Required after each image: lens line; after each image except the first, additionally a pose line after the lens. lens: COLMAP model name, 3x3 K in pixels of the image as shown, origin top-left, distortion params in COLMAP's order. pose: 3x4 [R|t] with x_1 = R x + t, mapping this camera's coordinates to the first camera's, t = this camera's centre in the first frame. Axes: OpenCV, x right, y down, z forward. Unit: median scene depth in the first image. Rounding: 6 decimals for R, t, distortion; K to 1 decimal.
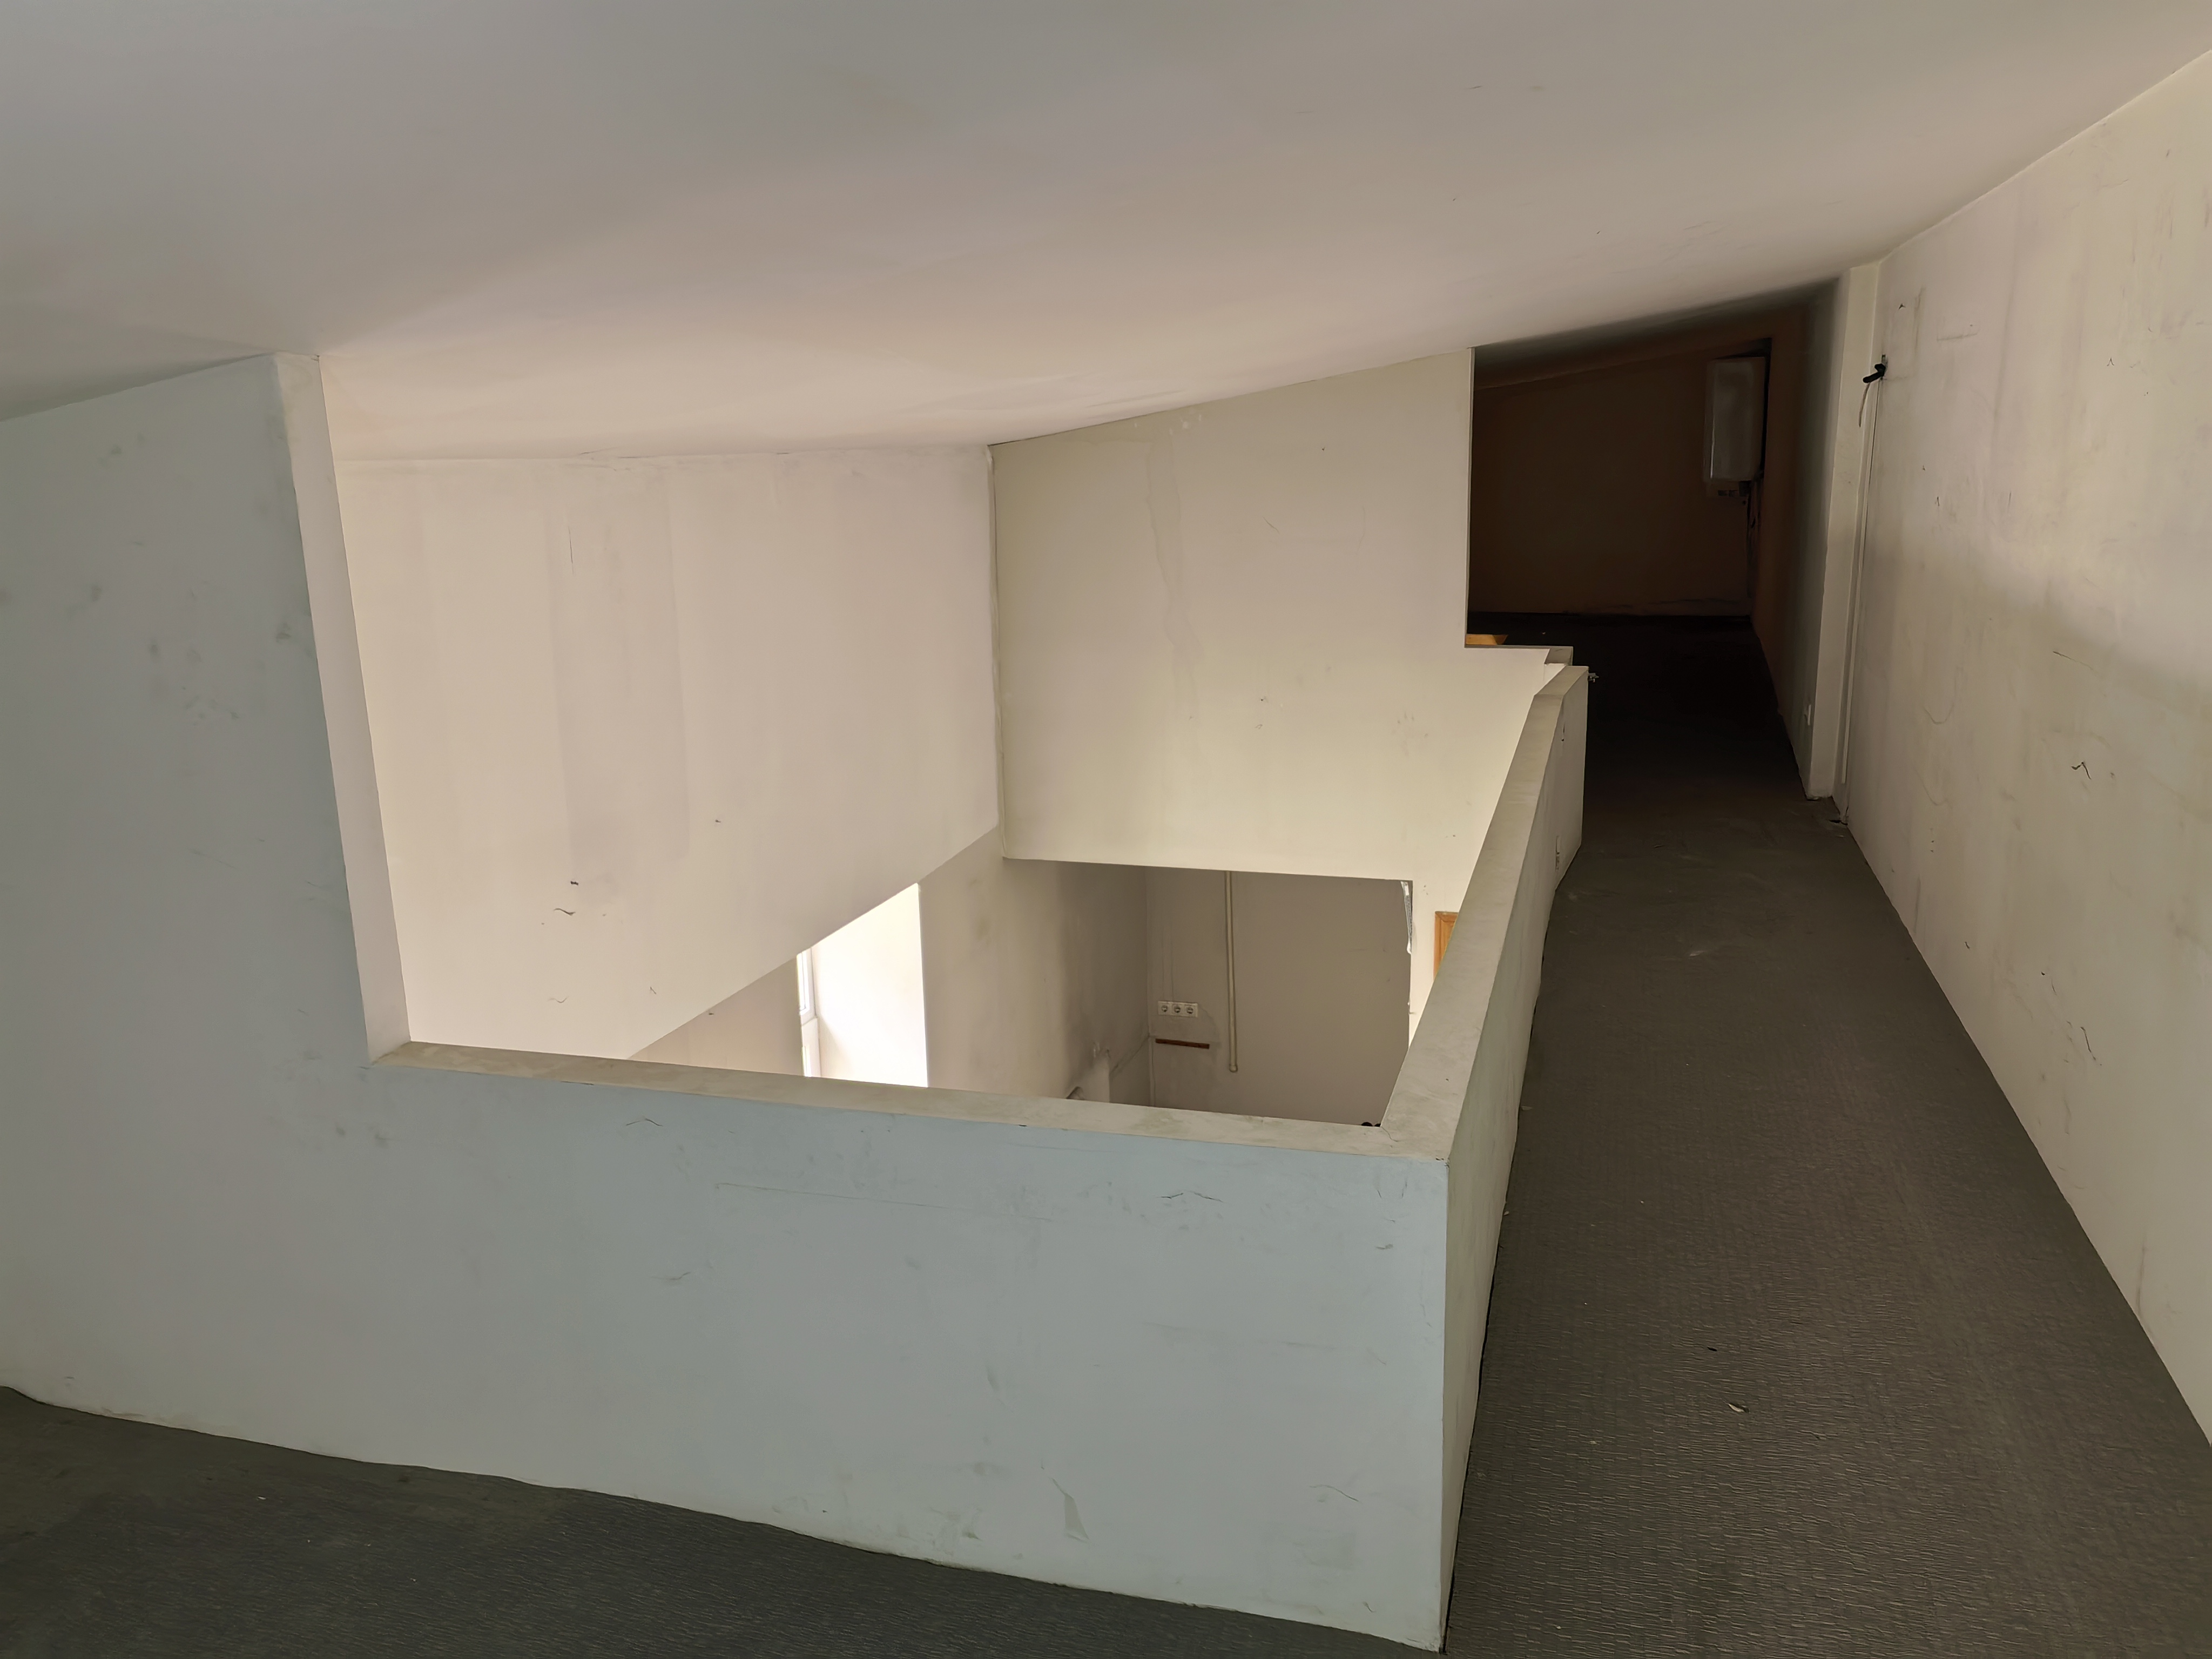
lens RADIAL K [[1702.0, 0, 1107.2], [0, 1702.0, 827.1], [0, 0, 1]] dist [0.037628, 0.001844]
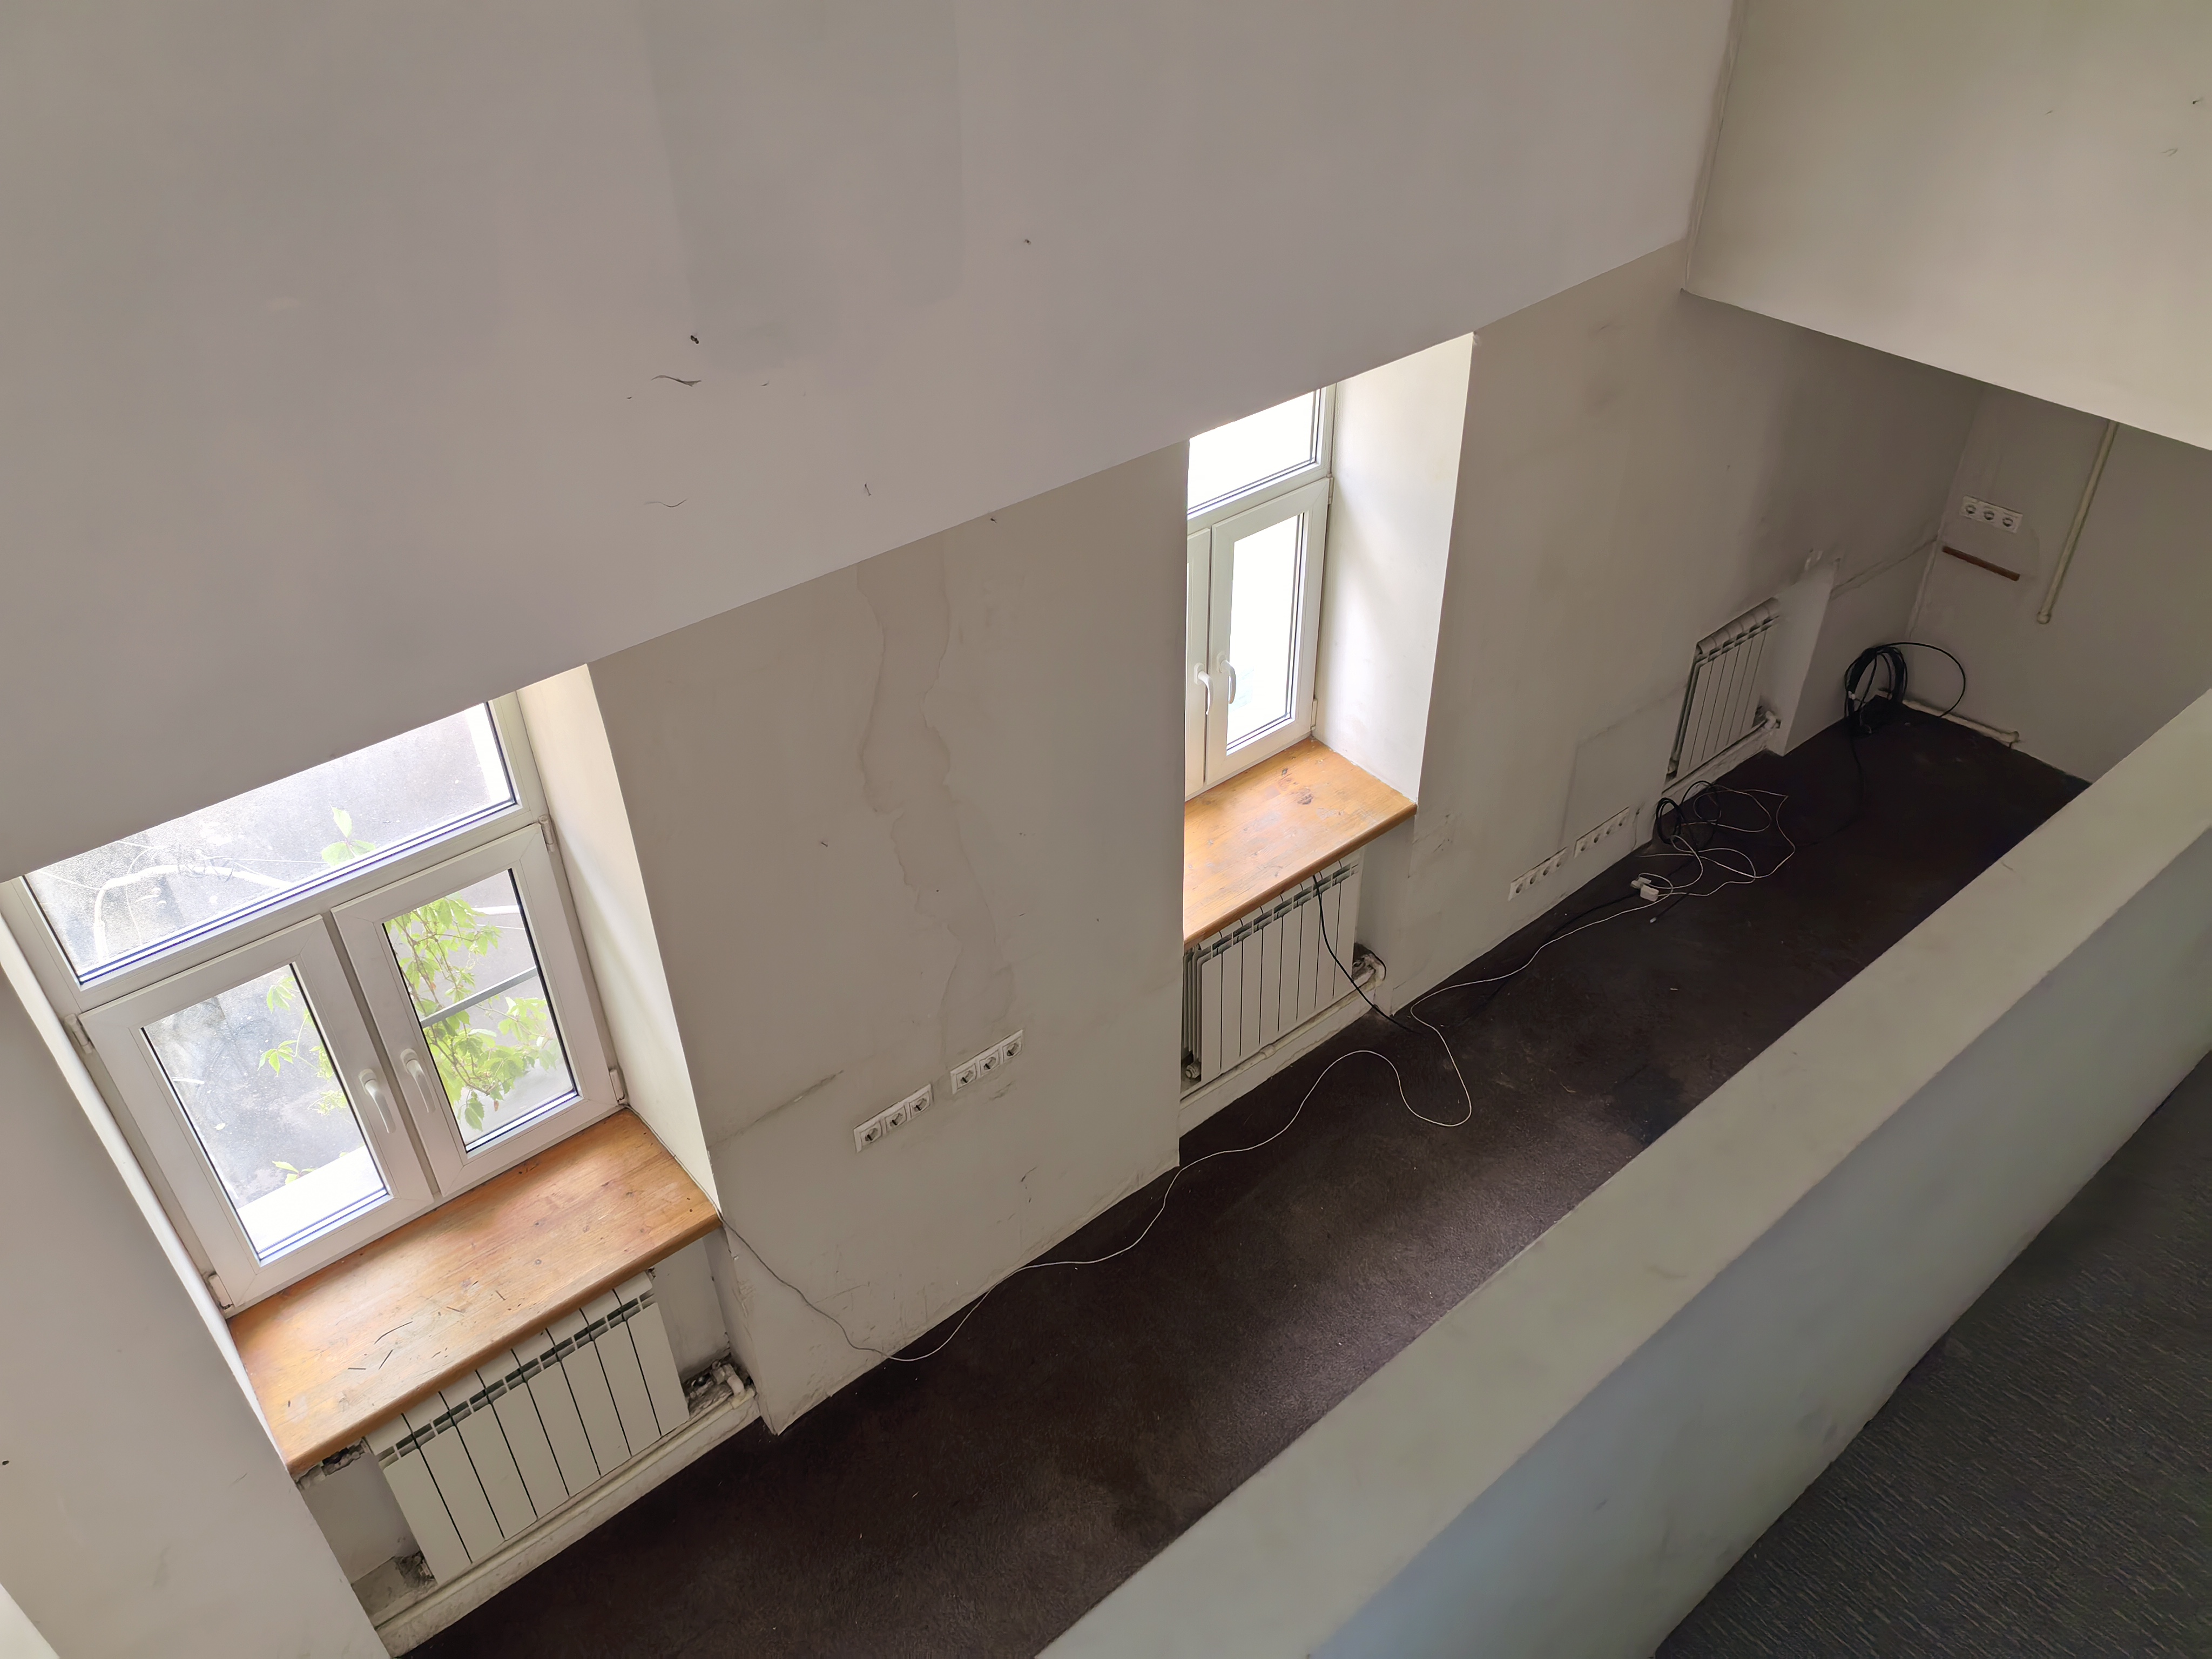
lens RADIAL K [[1702.0, 0, 1107.9], [0, 1702.0, 832.5], [0, 0, 1]] dist [0.037628, 0.001844]
pose [[0.838593, 0.343573, -0.422752, 0.084262], [-0.126941, 0.877916, 0.461682, -0.060339], [0.529762, -0.333499, 0.779827, 0.226228]]
